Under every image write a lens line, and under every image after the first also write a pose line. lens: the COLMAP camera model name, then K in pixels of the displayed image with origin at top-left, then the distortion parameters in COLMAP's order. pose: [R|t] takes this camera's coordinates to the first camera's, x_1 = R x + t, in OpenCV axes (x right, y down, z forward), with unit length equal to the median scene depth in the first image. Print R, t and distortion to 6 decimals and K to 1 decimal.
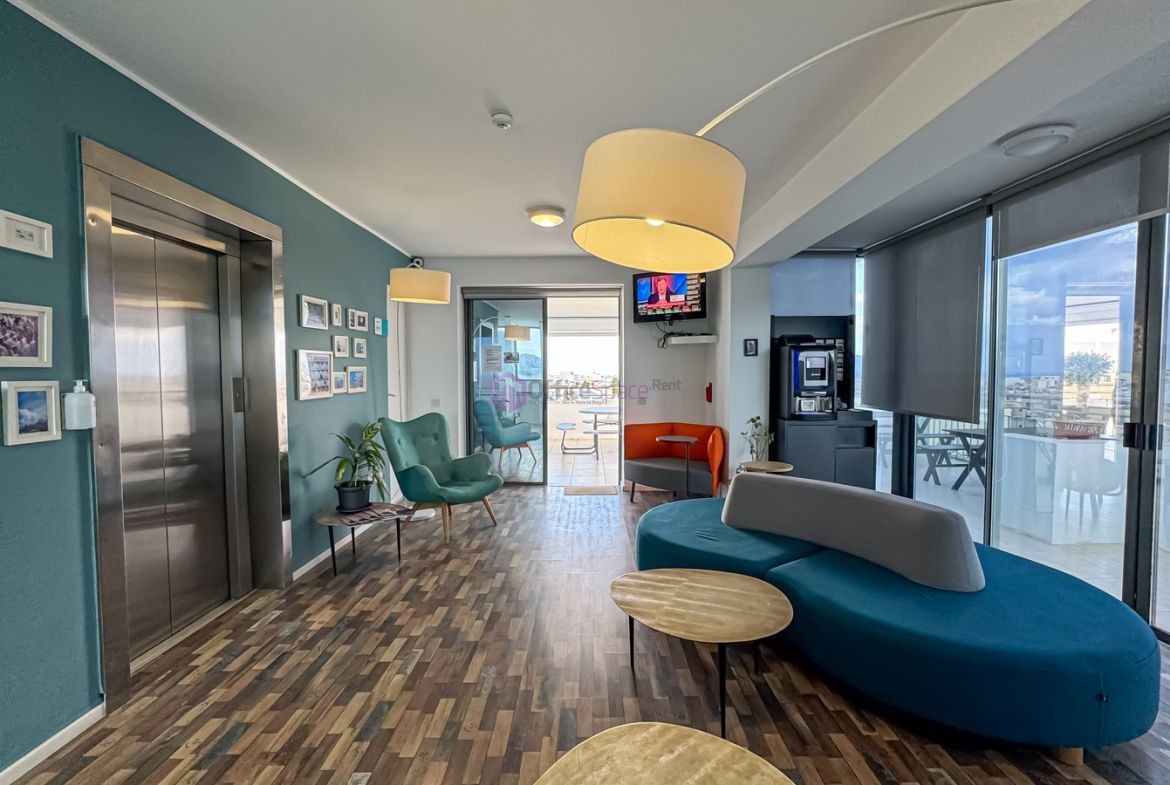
lens RADIAL K [[515.9, 0, 588.2], [0, 515.9, 393.7], [0, 0, 1]] dist [-0.042236, 0.023060]
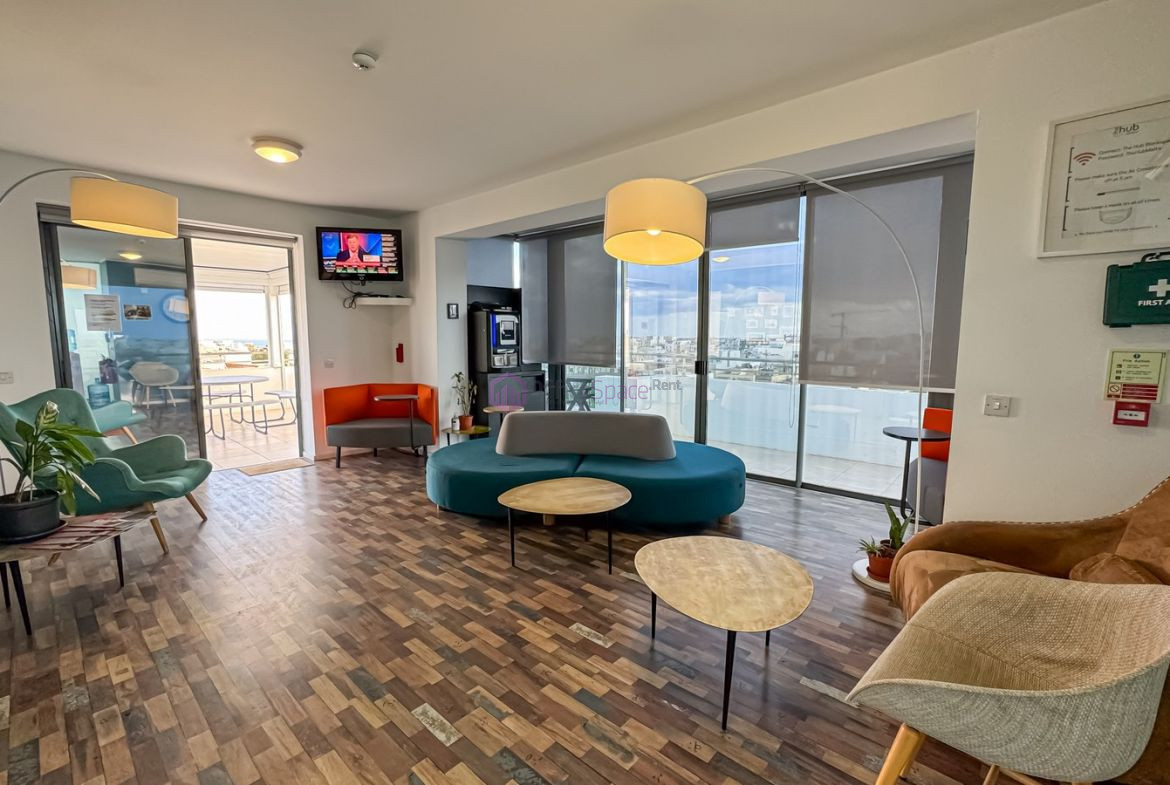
lens RADIAL K [[515.9, 0, 588.2], [0, 515.9, 393.7], [0, 0, 1]] dist [-0.042236, 0.023060]
pose [[0.665799, -0.077817, 0.742062, -0.339288], [0.028129, 0.996457, 0.079256, 0.009743], [-0.745601, -0.031895, 0.665629, 0.020696]]
